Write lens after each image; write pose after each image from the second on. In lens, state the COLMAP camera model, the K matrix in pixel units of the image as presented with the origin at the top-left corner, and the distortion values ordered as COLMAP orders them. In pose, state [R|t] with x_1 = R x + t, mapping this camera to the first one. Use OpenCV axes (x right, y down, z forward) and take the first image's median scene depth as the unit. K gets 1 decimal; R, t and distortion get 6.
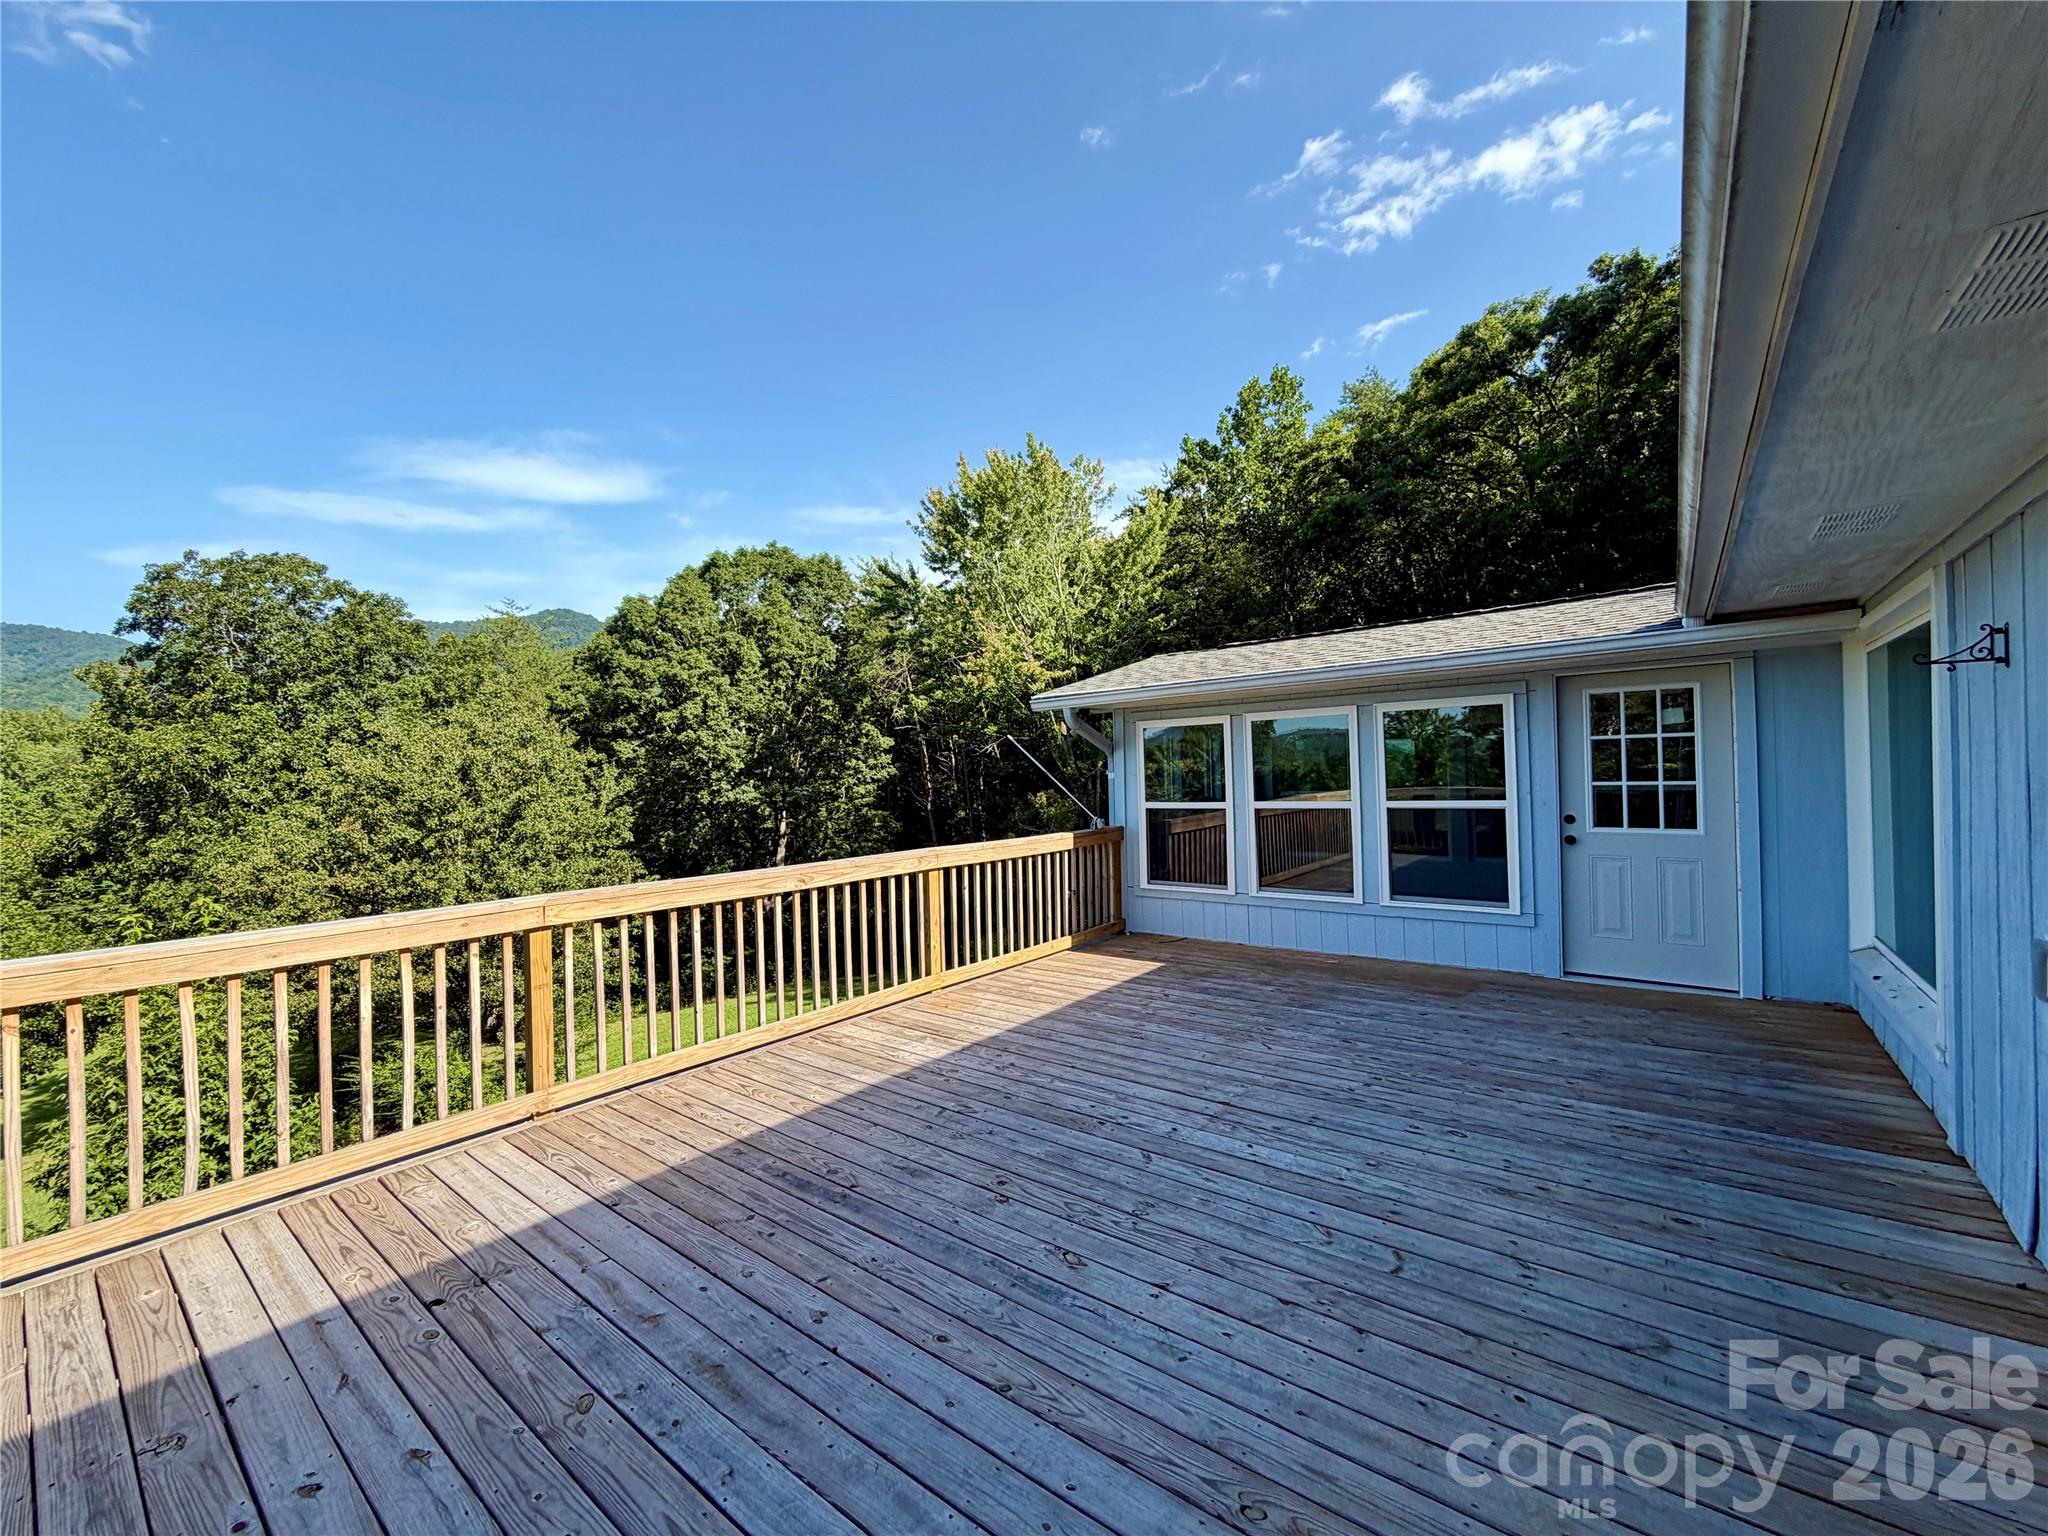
lens RADIAL K [[807.2, 0, 1024.0], [0, 807.2, 768.0], [0, 0, 1]] dist [-0.000965, -0.000037]
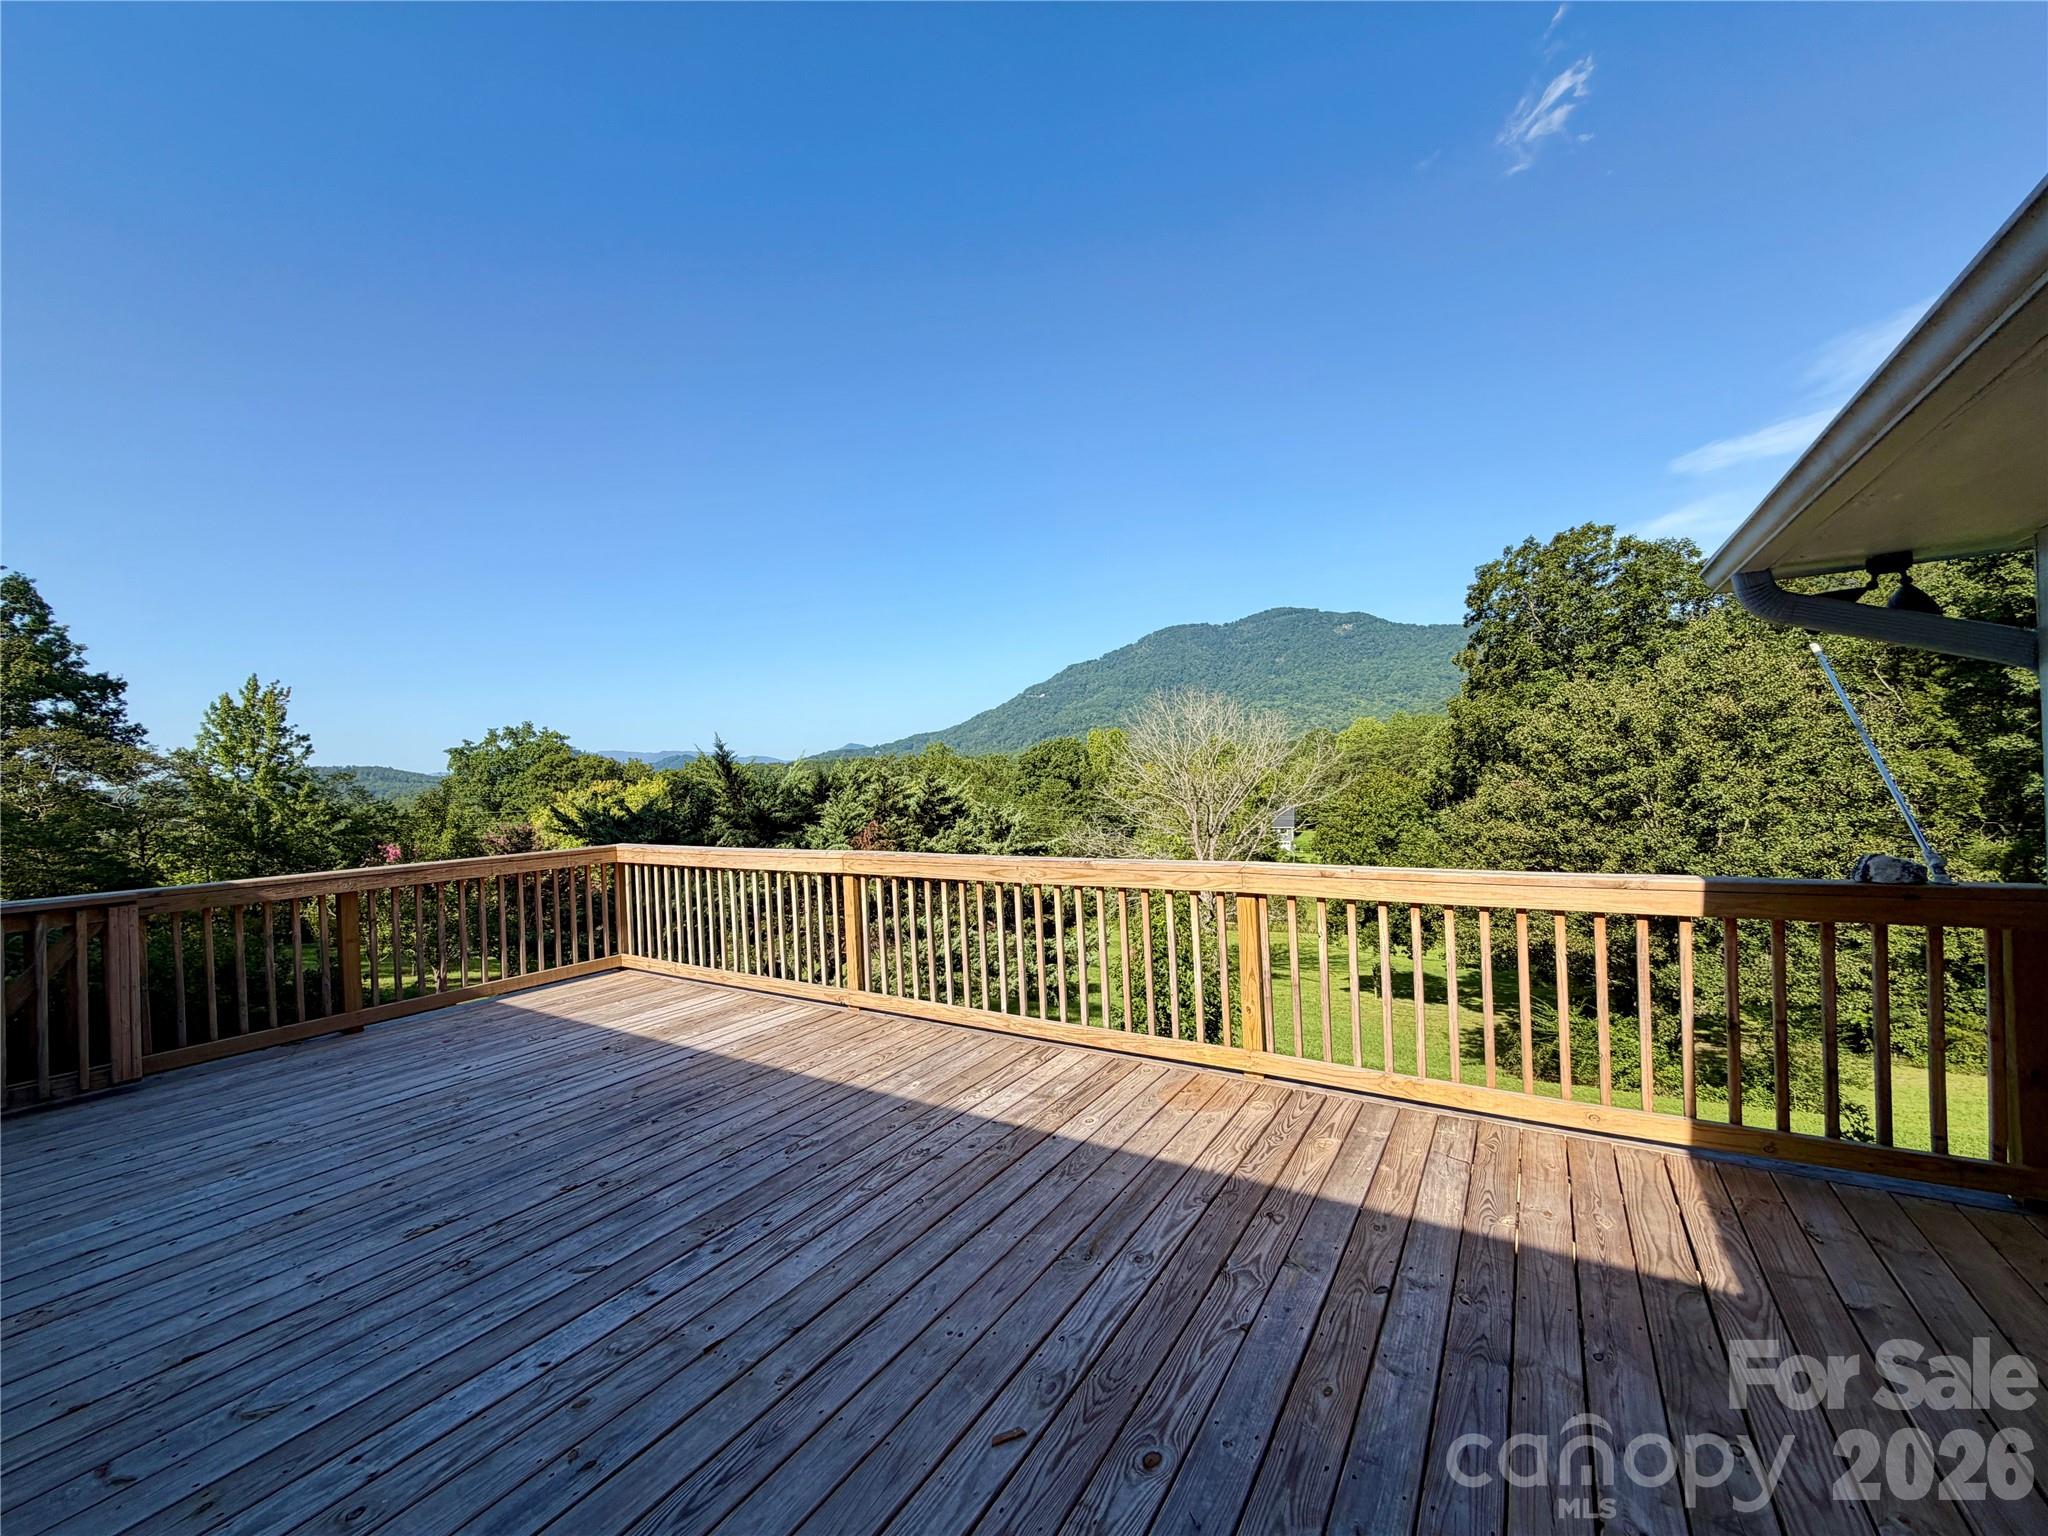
lens RADIAL K [[826.8, 0, 1024.0], [0, 826.8, 768.0], [0, 0, 1]] dist [0.002215, -0.000147]
pose [[0.105492, 0.015996, -0.994292, 0.682560], [0.043848, 0.998823, 0.020721, 0.001339], [0.993453, -0.045784, 0.104666, 0.942660]]
